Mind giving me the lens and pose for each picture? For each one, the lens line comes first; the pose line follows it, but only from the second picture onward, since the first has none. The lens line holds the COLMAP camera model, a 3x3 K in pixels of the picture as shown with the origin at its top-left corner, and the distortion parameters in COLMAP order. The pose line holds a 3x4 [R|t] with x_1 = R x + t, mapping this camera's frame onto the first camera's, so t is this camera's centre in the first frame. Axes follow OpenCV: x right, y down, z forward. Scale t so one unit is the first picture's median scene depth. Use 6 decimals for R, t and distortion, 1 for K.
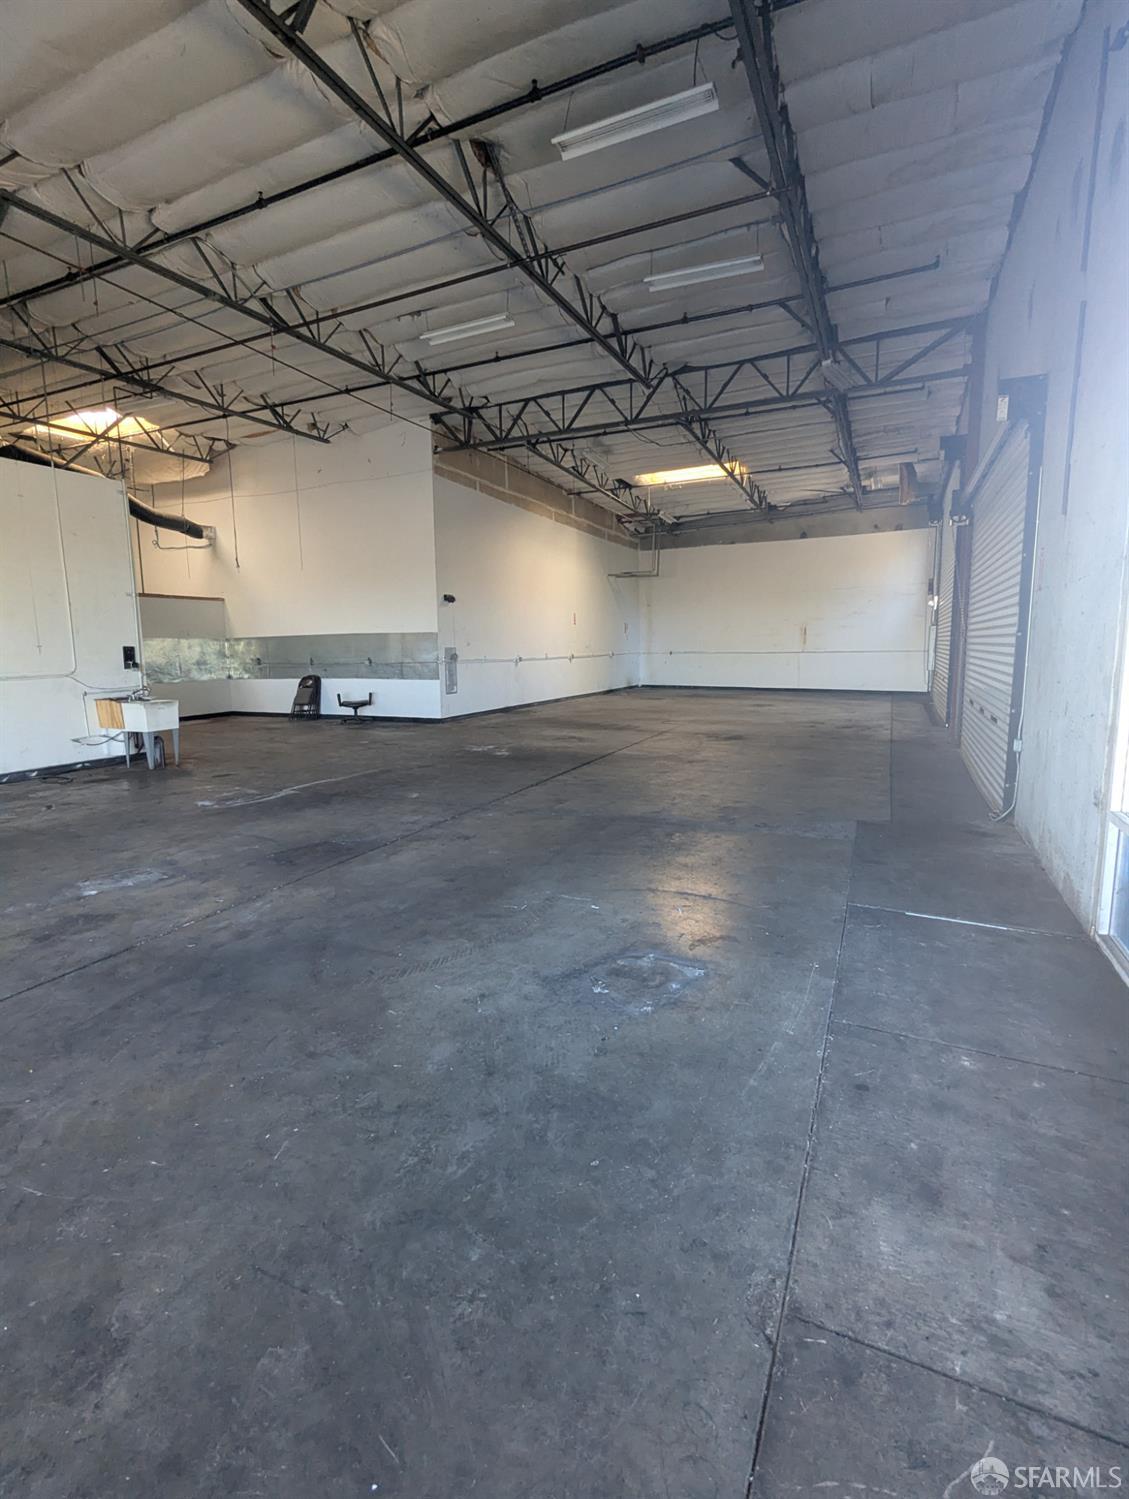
lens RADIAL K [[717.8, 0, 554.7], [0, 717.8, 744.2], [0, 0, 1]] dist [0.019435, -0.000294]
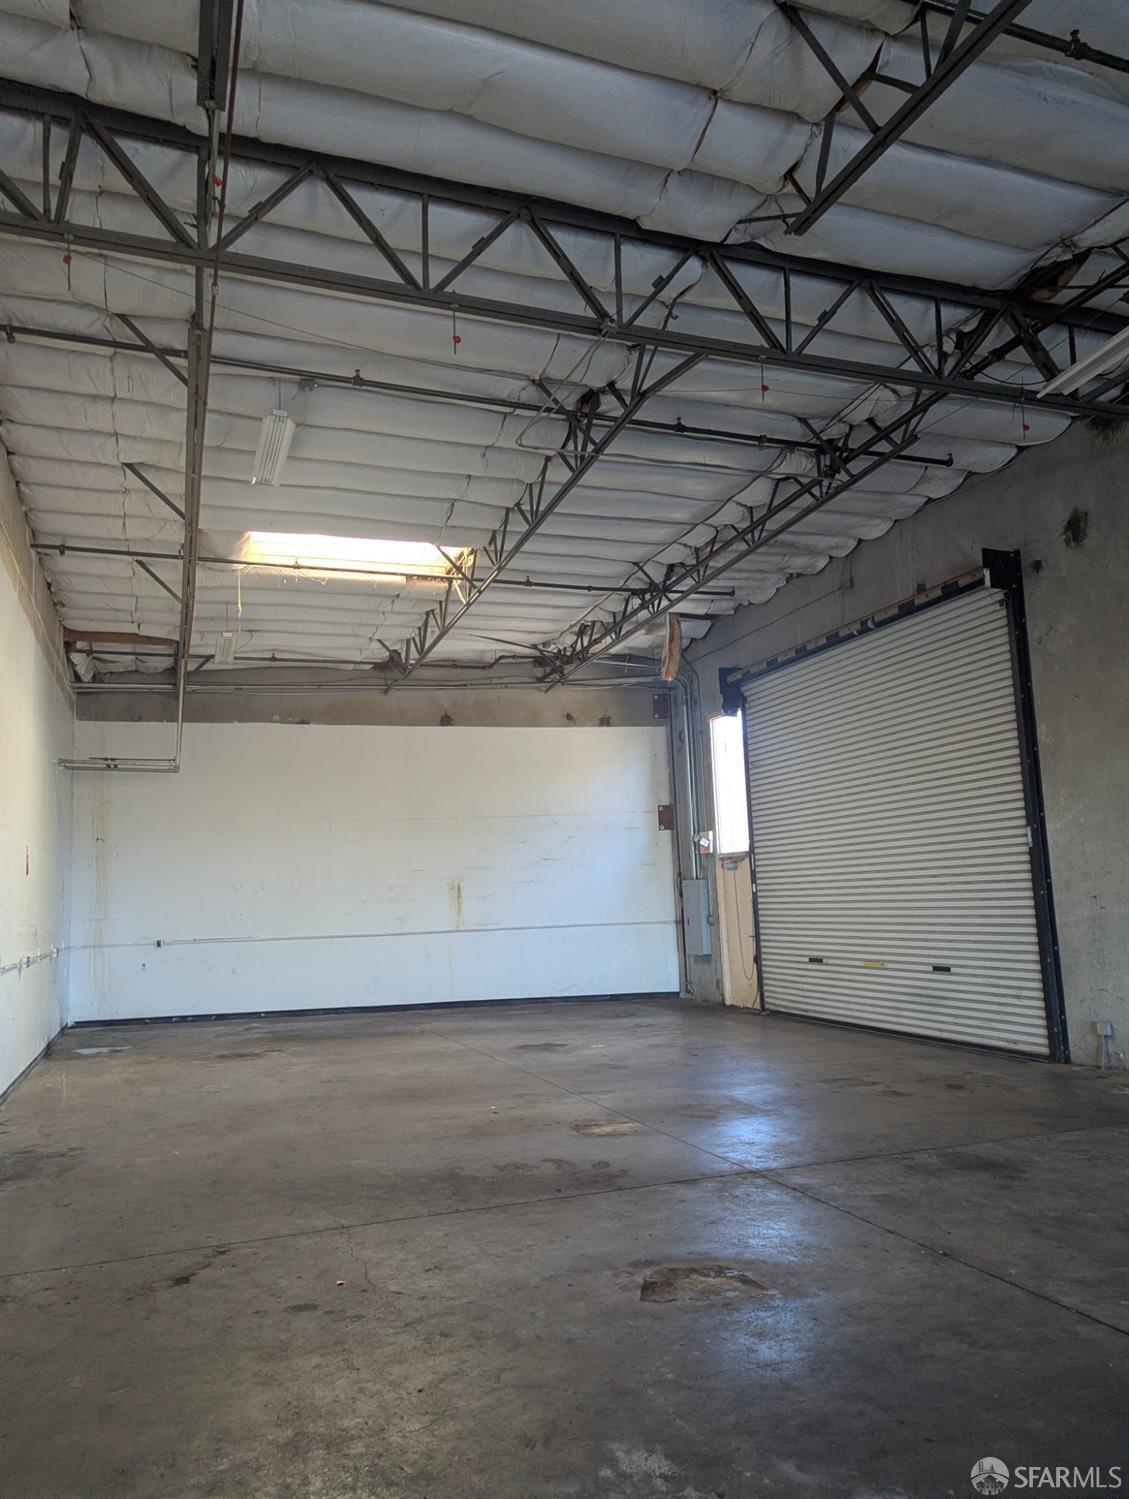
lens RADIAL K [[1053.3, 0, 569.0], [0, 1053.3, 765.2], [0, 0, 1]] dist [0.060364, -0.046037]
pose [[0.699956, 0.078913, 0.709813, -0.617412], [0.125231, 0.964917, -0.230766, -0.208959], [-0.703120, 0.250417, 0.665517, 1.489157]]
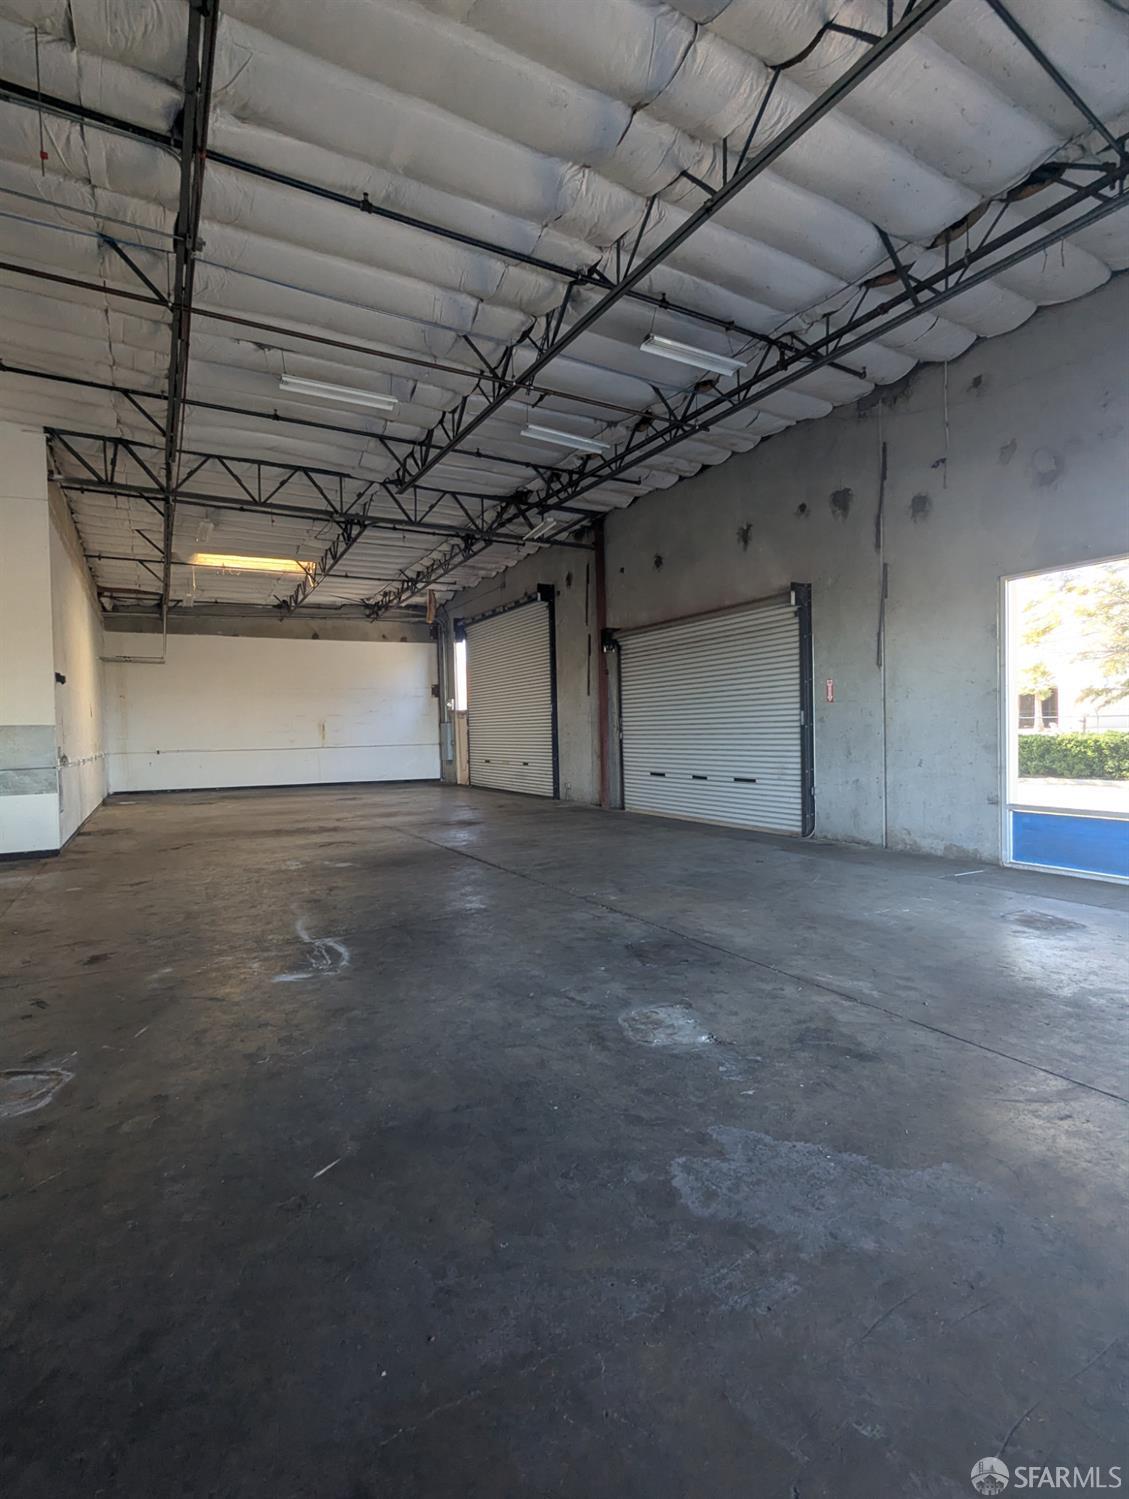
lens RADIAL K [[713.2, 0, 568.0], [0, 713.2, 745.2], [0, 0, 1]] dist [-0.003447, -0.000093]
pose [[0.575312, -0.019031, 0.817713, -1.095618], [0.128610, 0.989398, -0.067459, -0.063436], [-0.807760, 0.143976, 0.571660, 0.508869]]
